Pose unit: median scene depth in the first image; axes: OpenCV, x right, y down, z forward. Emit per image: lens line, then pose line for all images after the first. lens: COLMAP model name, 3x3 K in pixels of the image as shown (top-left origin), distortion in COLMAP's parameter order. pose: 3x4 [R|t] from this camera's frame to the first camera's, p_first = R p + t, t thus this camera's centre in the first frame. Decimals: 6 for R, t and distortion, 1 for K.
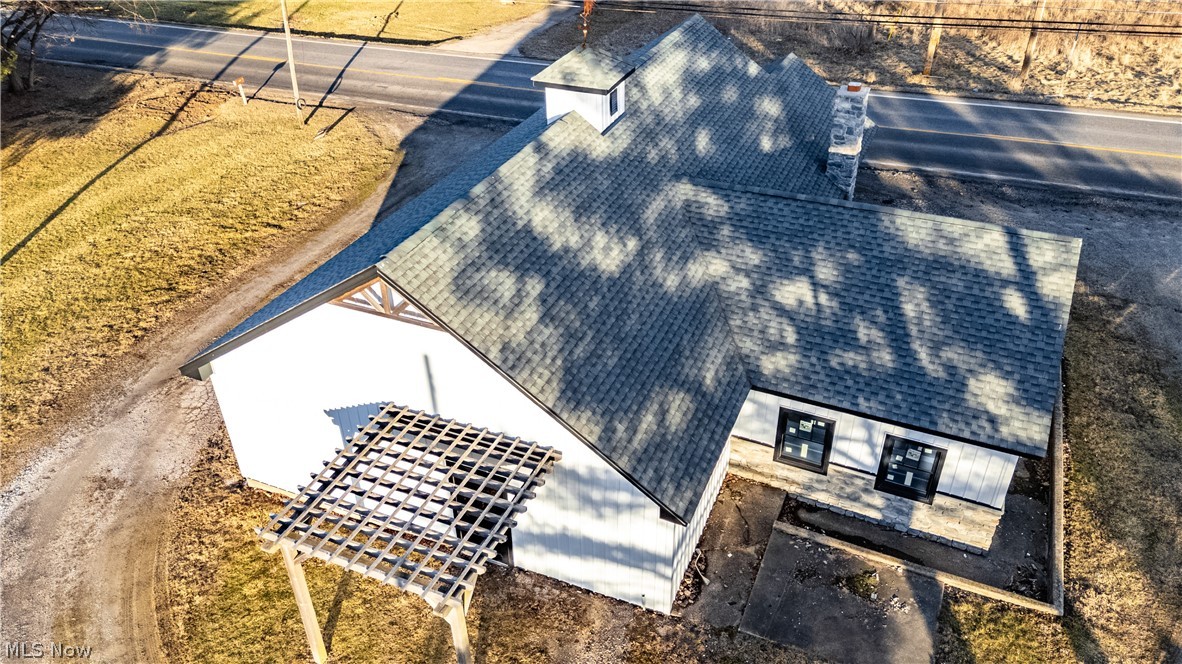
lens RADIAL K [[920.3, 0, 591.6], [0, 920.3, 286.2], [0, 0, 1]] dist [0.034719, -0.004369]
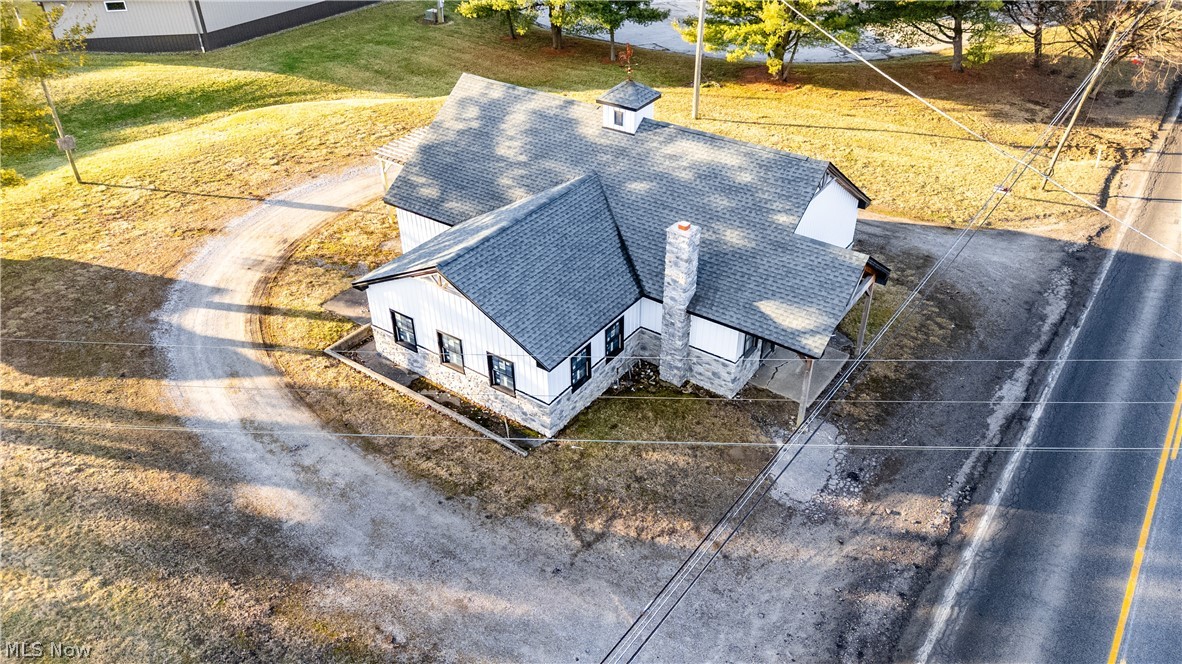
lens RADIAL K [[869.9, 0, 591.0], [0, 869.9, 332.0], [0, 0, 1]] dist [0.033324, -0.006397]
pose [[-0.207249, 0.571602, -0.793926, 1.501017], [-0.486483, 0.643872, 0.590561, -0.862118], [0.848753, 0.508625, 0.144633, 0.958046]]
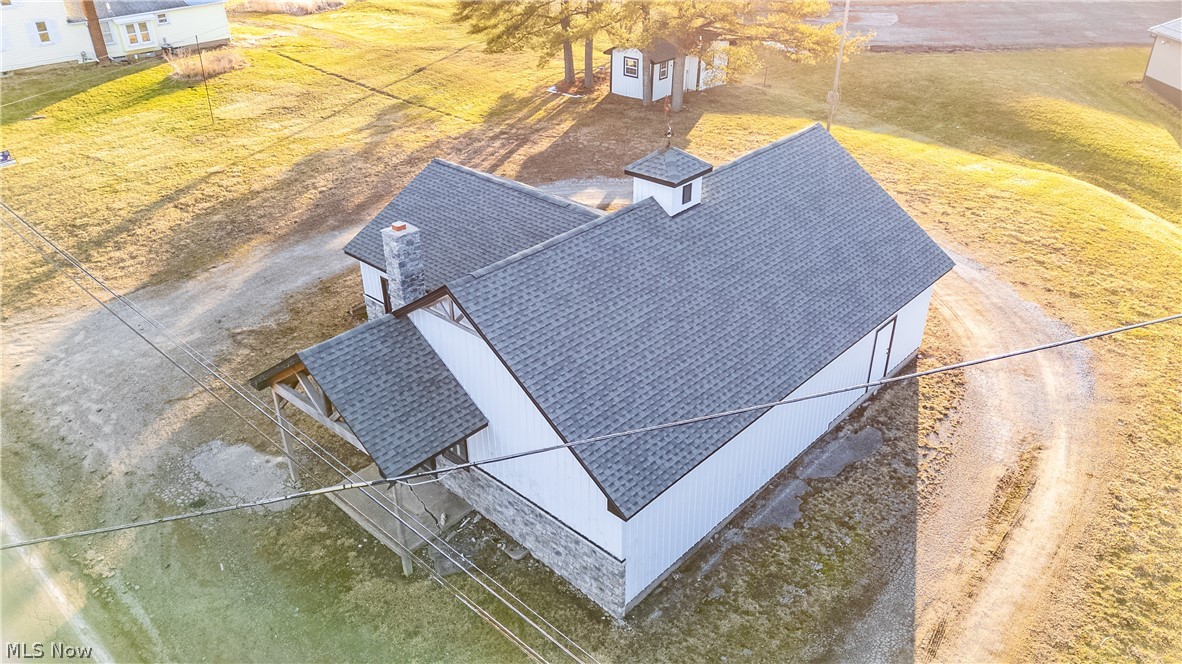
lens RADIAL K [[869.9, 0, 591.0], [0, 869.9, 332.0], [0, 0, 1]] dist [0.033324, -0.006397]
pose [[-0.942348, -0.141849, 0.303083, -0.296250], [0.193245, 0.508751, 0.838945, -1.131658], [-0.273197, 0.849148, -0.452009, 1.776789]]
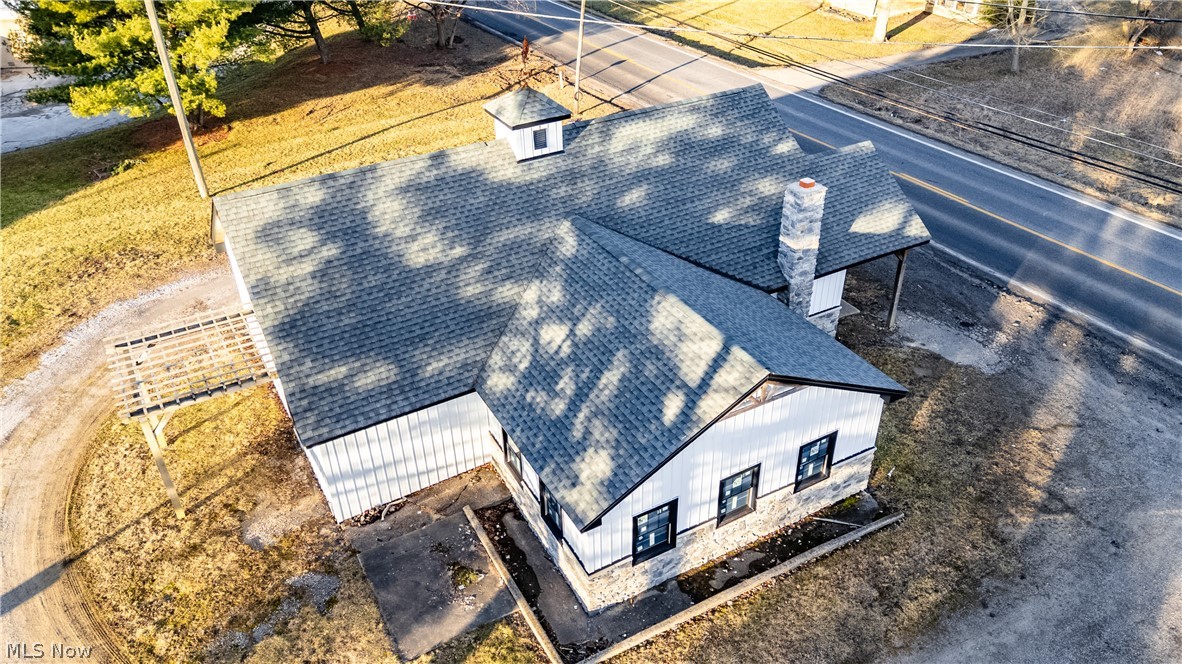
lens RADIAL K [[894.9, 0, 587.7], [0, 894.9, 306.0], [0, 0, 1]] dist [0.046734, -0.003203]
pose [[0.799976, 0.318884, -0.508283, 0.744952], [-0.305663, 0.945516, 0.112116, -0.149645], [0.516342, 0.065674, 0.853861, 0.068187]]
